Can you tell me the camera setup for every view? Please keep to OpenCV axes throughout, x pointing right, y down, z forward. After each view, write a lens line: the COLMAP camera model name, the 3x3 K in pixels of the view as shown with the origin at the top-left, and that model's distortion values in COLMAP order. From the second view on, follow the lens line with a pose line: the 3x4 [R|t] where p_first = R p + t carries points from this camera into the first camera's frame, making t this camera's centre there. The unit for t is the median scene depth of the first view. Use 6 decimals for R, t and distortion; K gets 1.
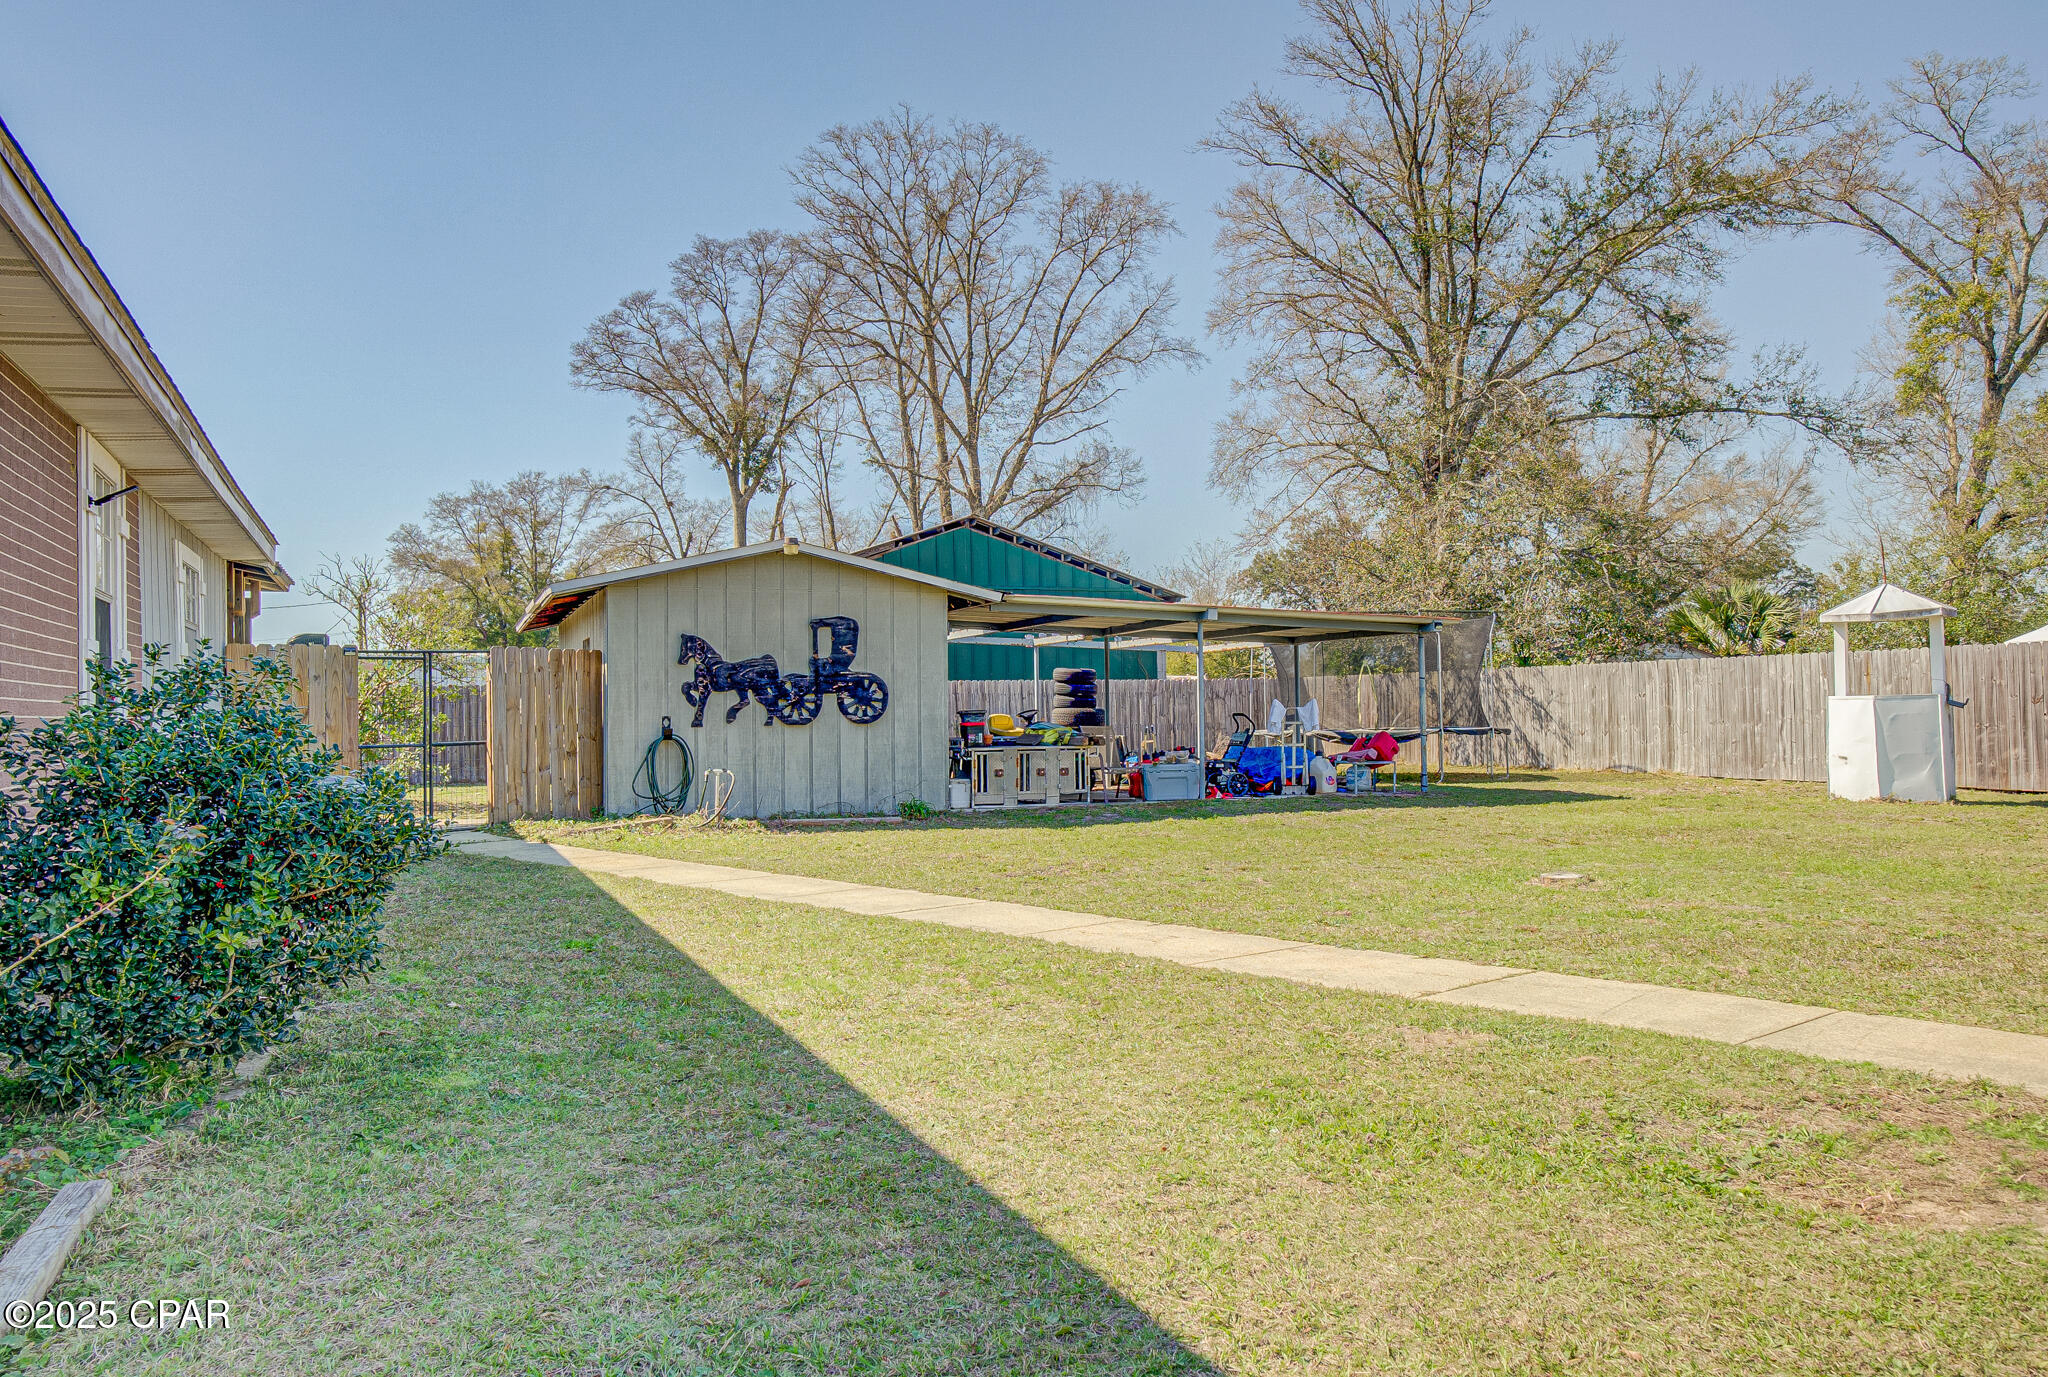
lens RADIAL K [[1554.8, 0, 1031.3], [0, 1554.8, 688.5], [0, 0, 1]] dist [0.038811, 0.003829]
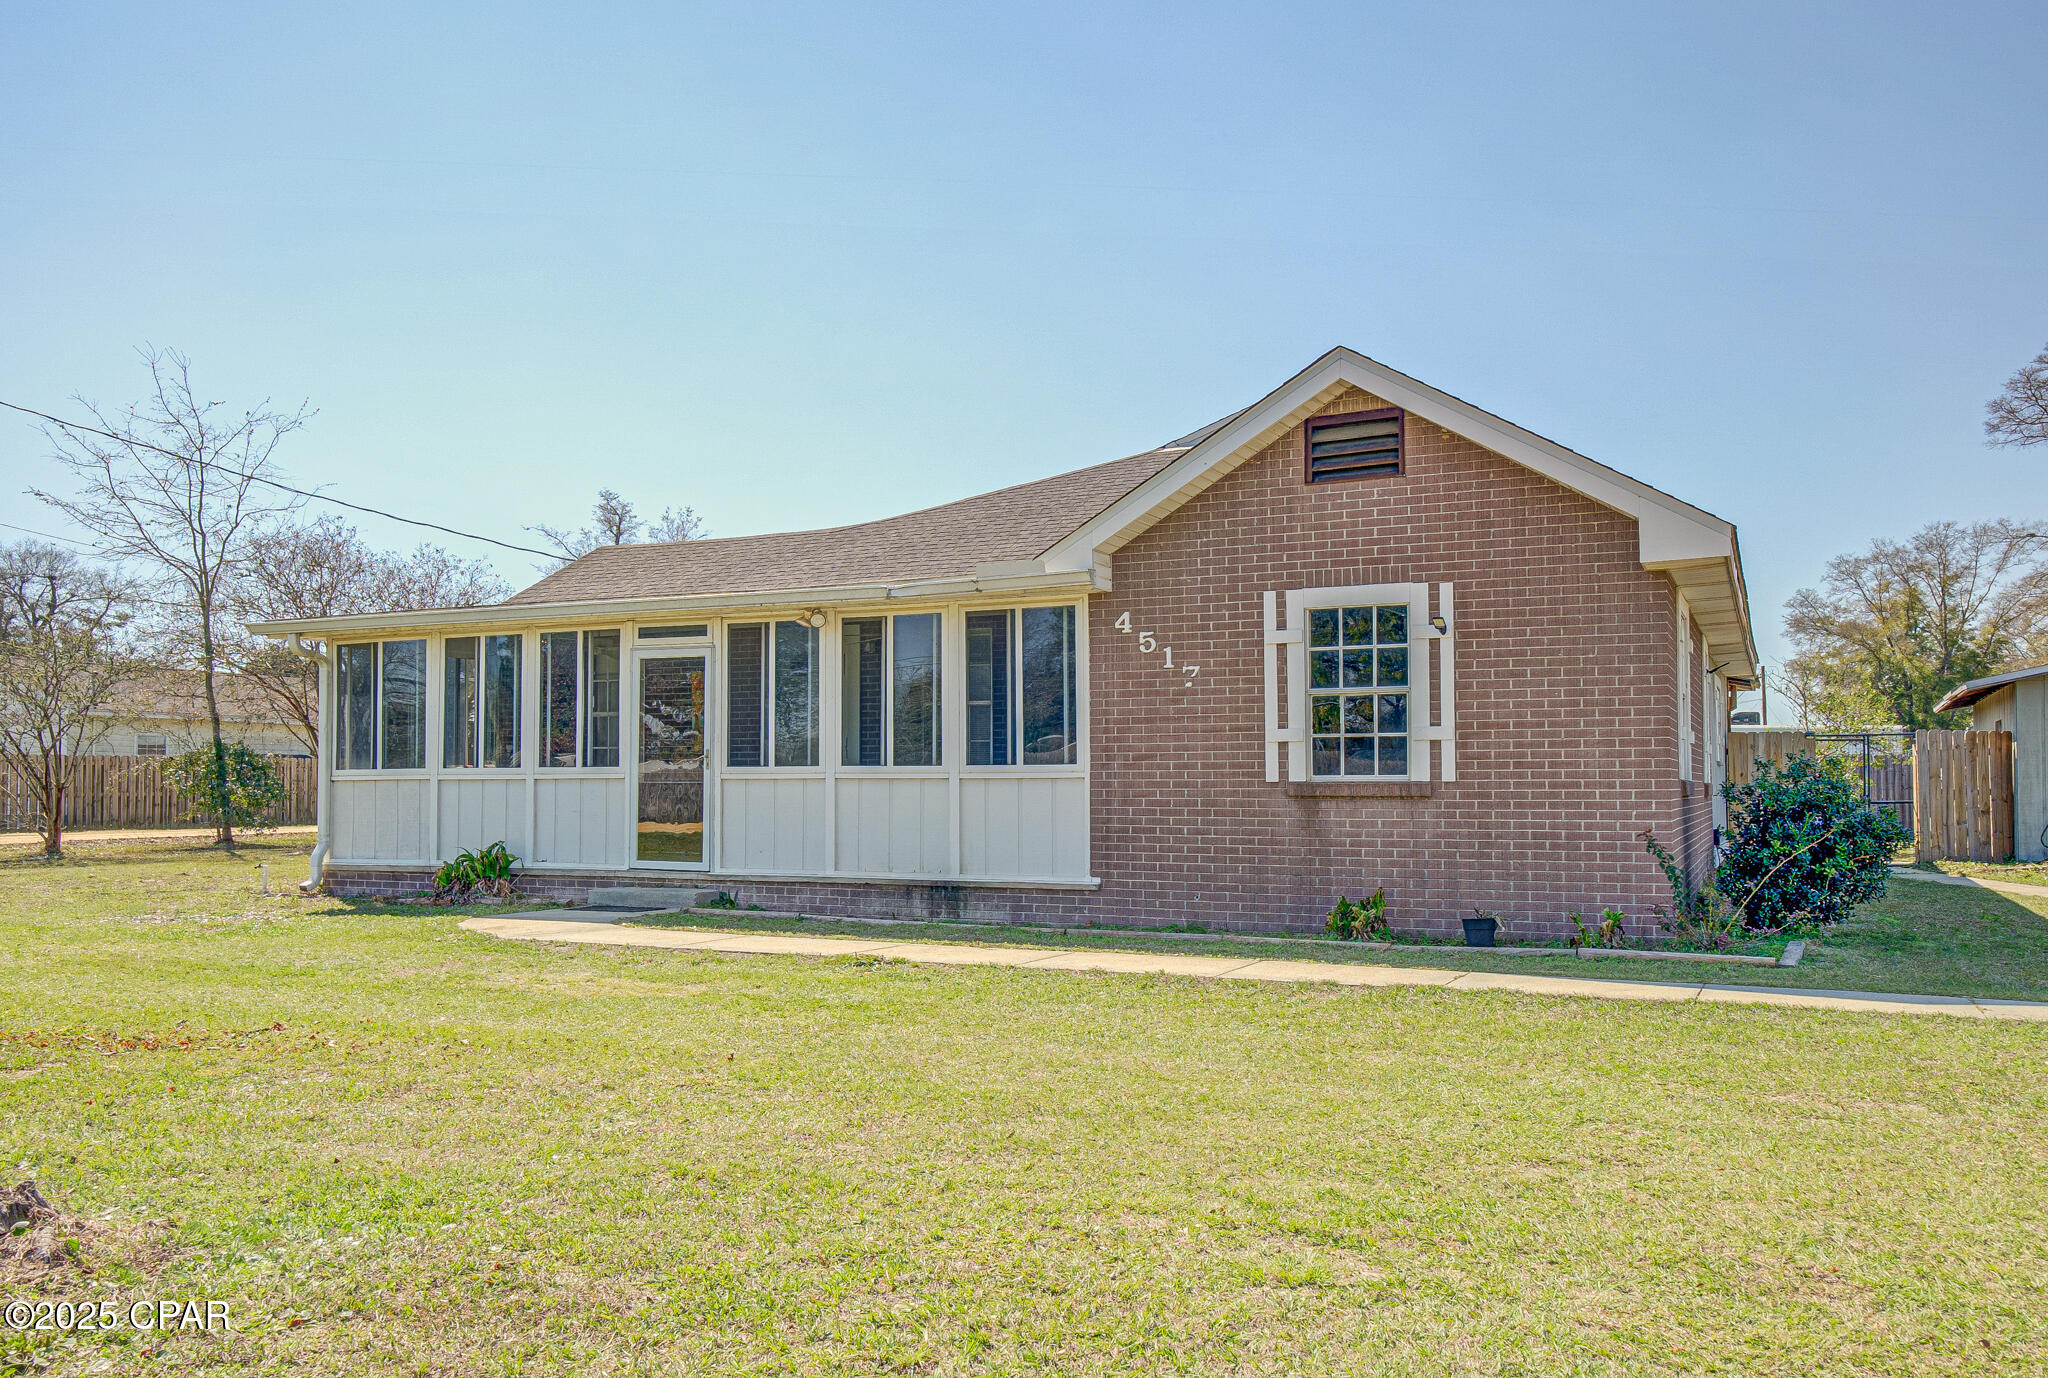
lens RADIAL K [[1601.1, 0, 999.9], [0, 1601.1, 739.6], [0, 0, 1]] dist [0.010065, 0.010185]
pose [[0.668838, -0.008469, -0.743360, 0.058141], [0.003549, 0.999960, -0.008199, -0.003881], [0.743400, 0.002845, 0.668841, -0.192215]]
